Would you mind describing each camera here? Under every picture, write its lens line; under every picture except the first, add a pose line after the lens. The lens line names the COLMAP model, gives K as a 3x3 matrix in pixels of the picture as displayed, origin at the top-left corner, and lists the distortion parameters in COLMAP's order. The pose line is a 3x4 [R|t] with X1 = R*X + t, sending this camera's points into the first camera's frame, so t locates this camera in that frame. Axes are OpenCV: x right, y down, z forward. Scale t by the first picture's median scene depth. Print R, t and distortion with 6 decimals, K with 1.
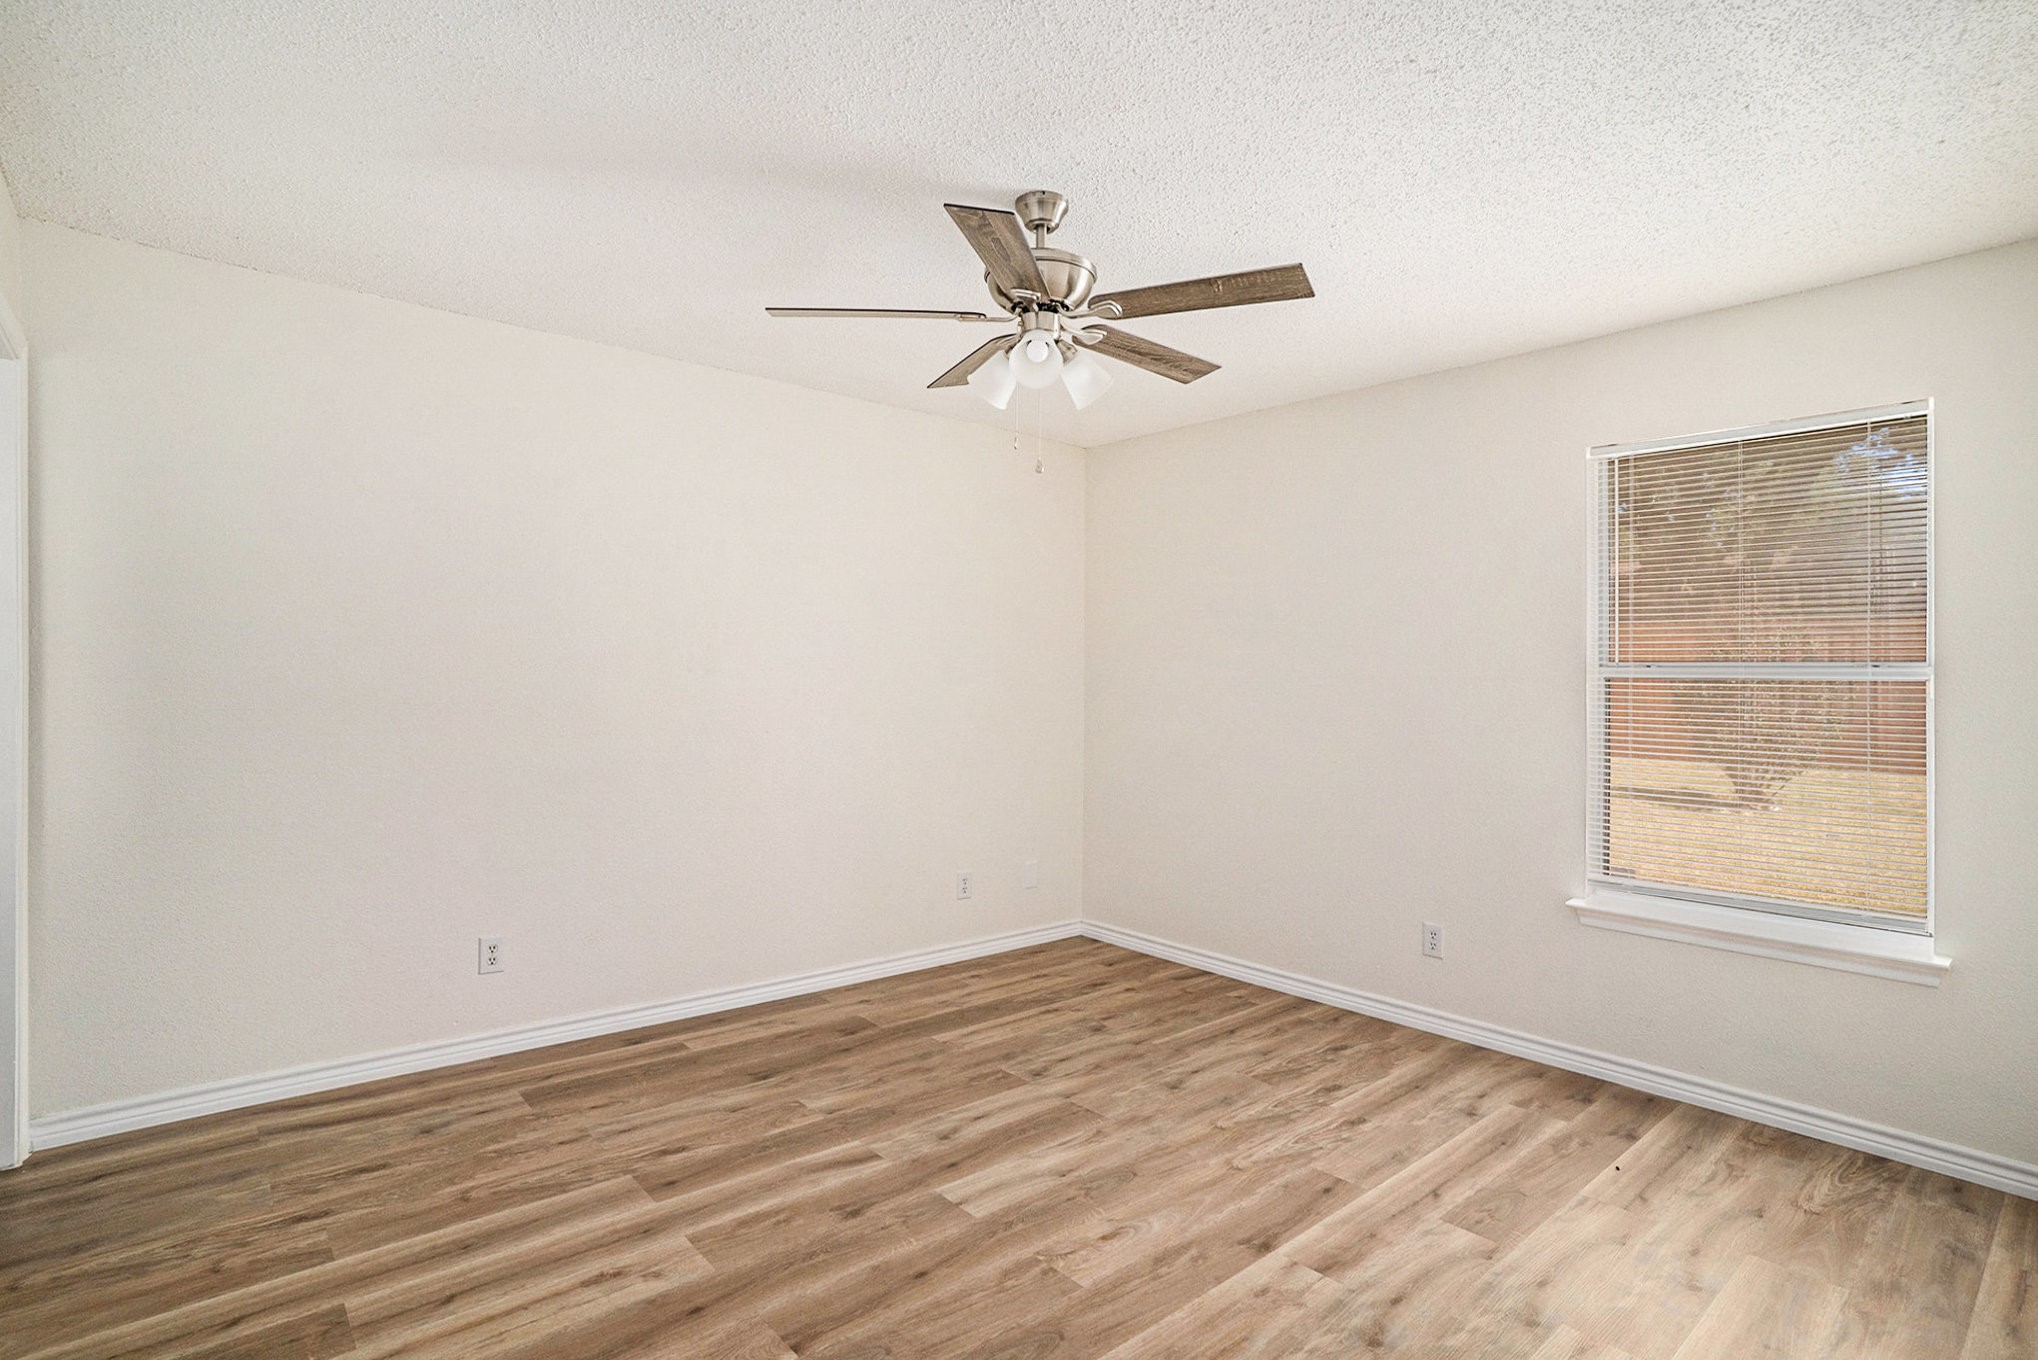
lens RADIAL K [[1032.3, 0, 1019.0], [0, 1032.3, 680.0], [0, 0, 1]] dist [-0.068932, 0.038276]
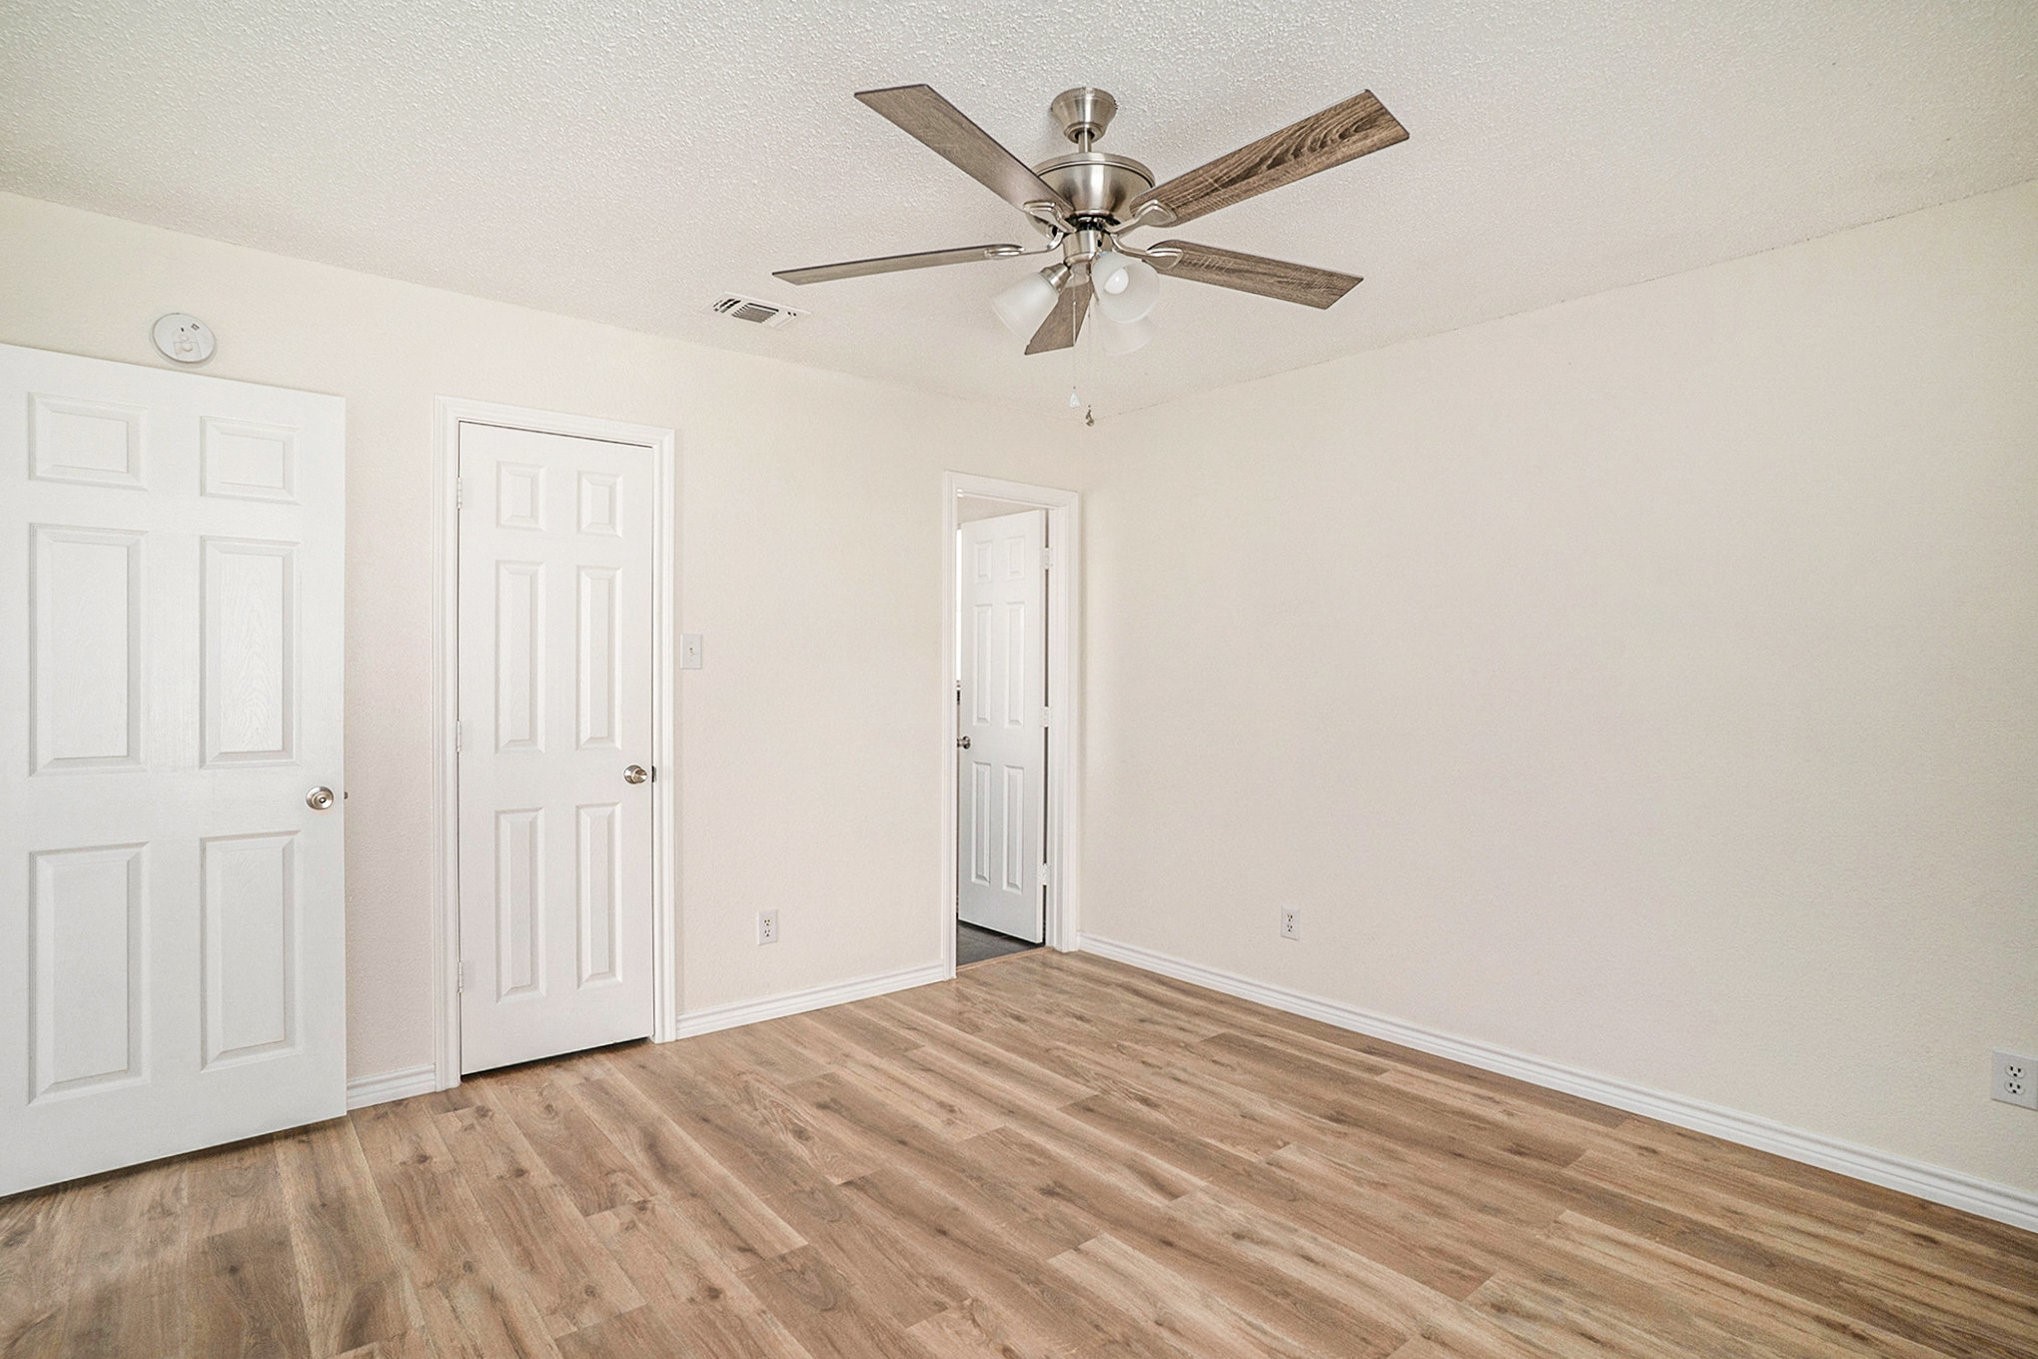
lens RADIAL K [[1011.2, 0, 1019.0], [0, 1011.2, 679.5], [0, 0, 1]] dist [-0.072833, 0.035330]
pose [[-0.010172, -0.009322, -0.999905, 0.764247], [-0.006565, 0.999936, -0.009256, 0.012157], [0.999927, 0.006470, -0.010232, 0.873668]]
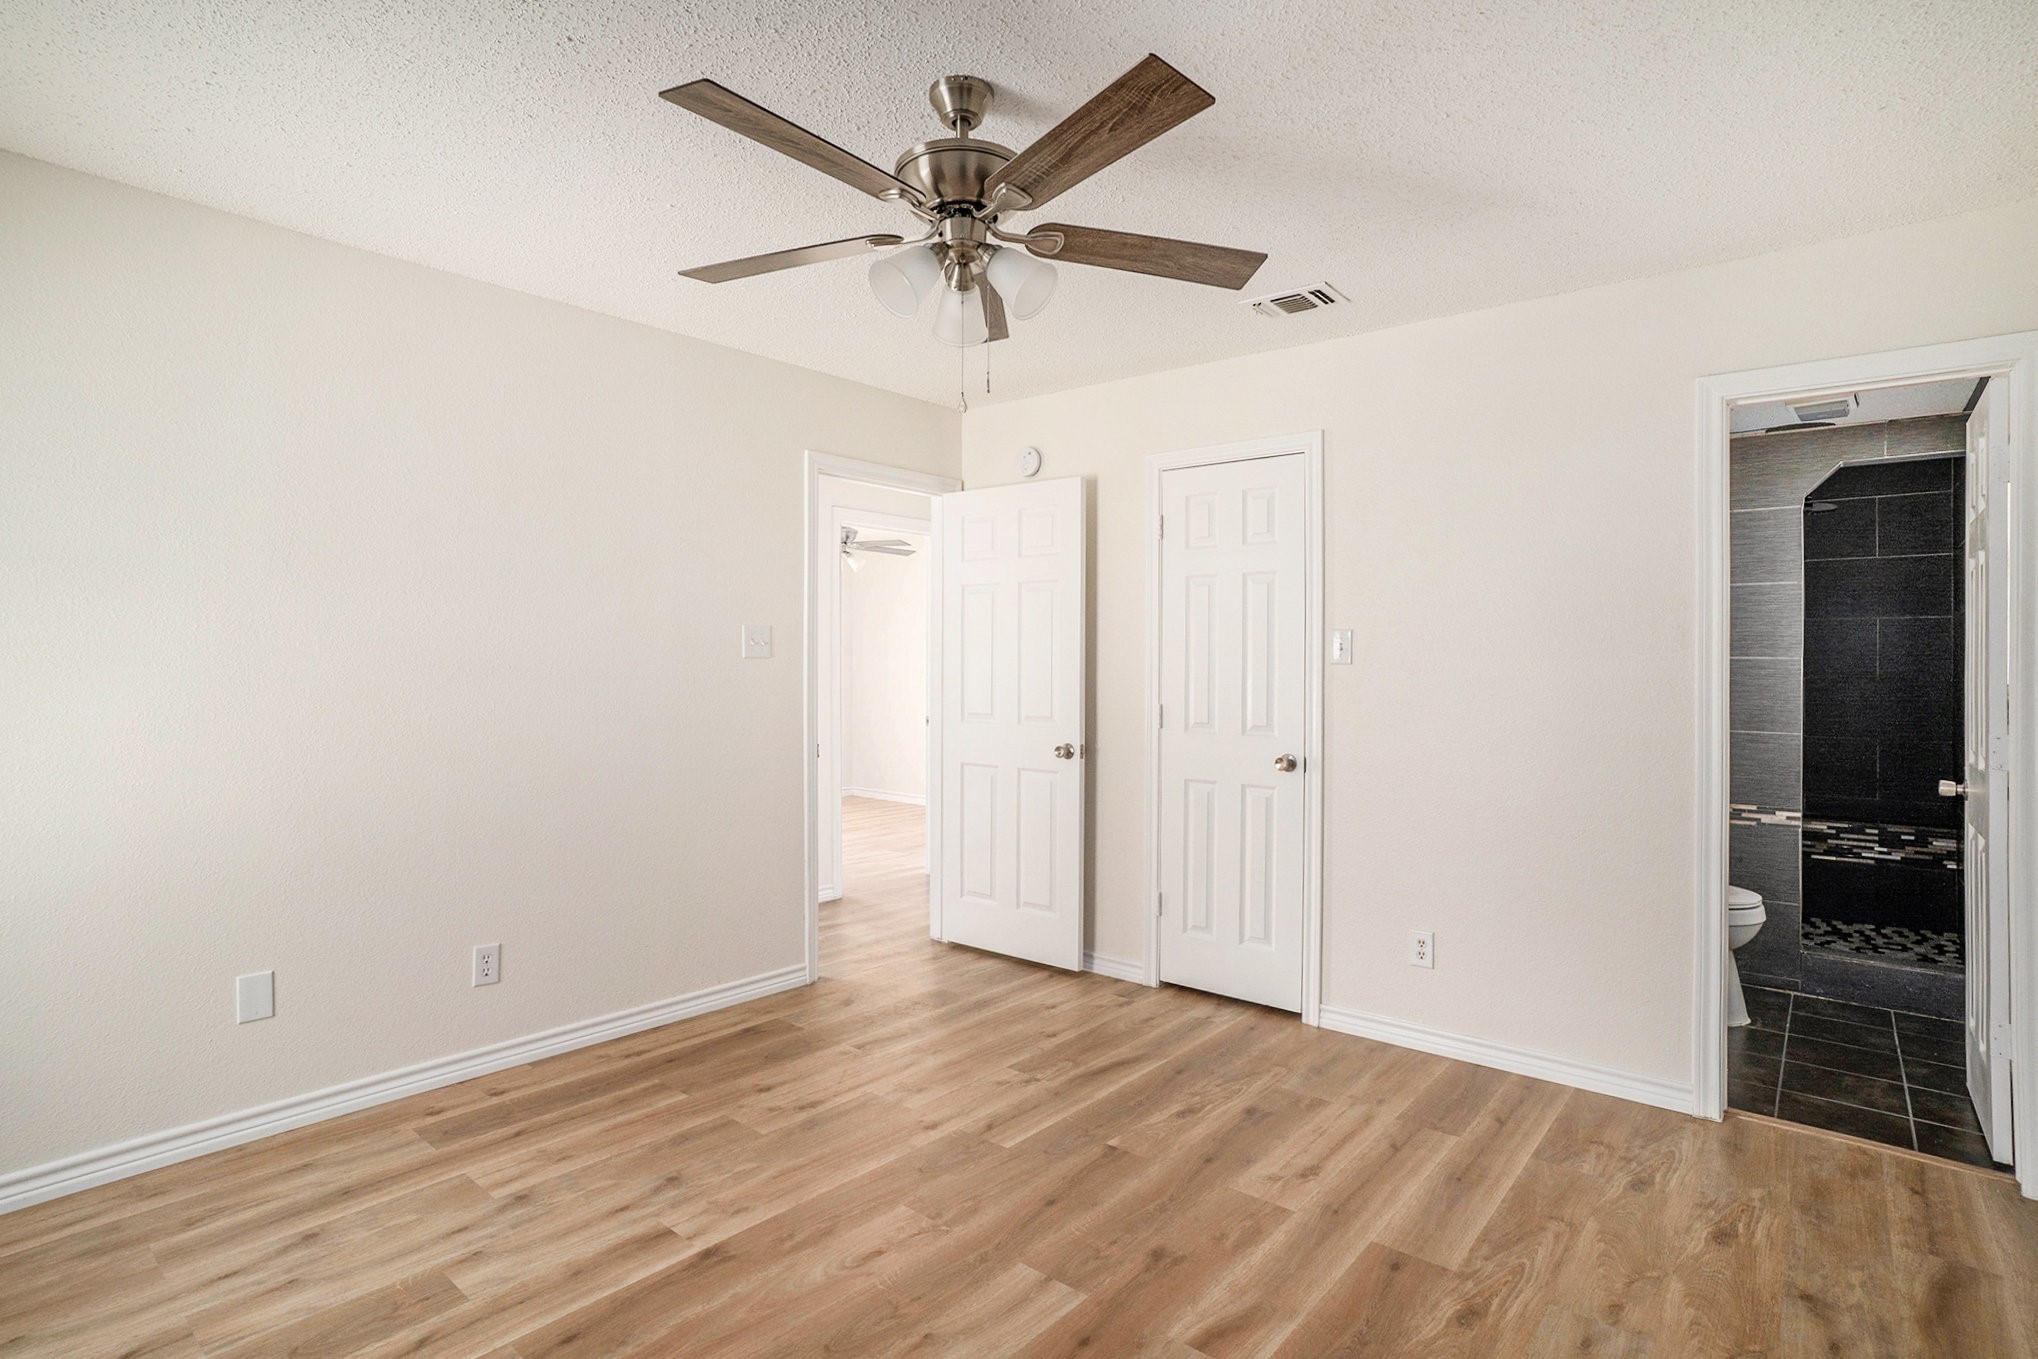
lens RADIAL K [[1032.3, 0, 1019.0], [0, 1032.3, 679.5], [0, 0, 1]] dist [-0.068932, 0.038276]
pose [[-0.986970, -0.020229, -0.159626, 0.100511], [-0.021695, 0.999737, 0.007447, 0.009276], [0.159433, 0.010813, -0.987149, 1.669192]]
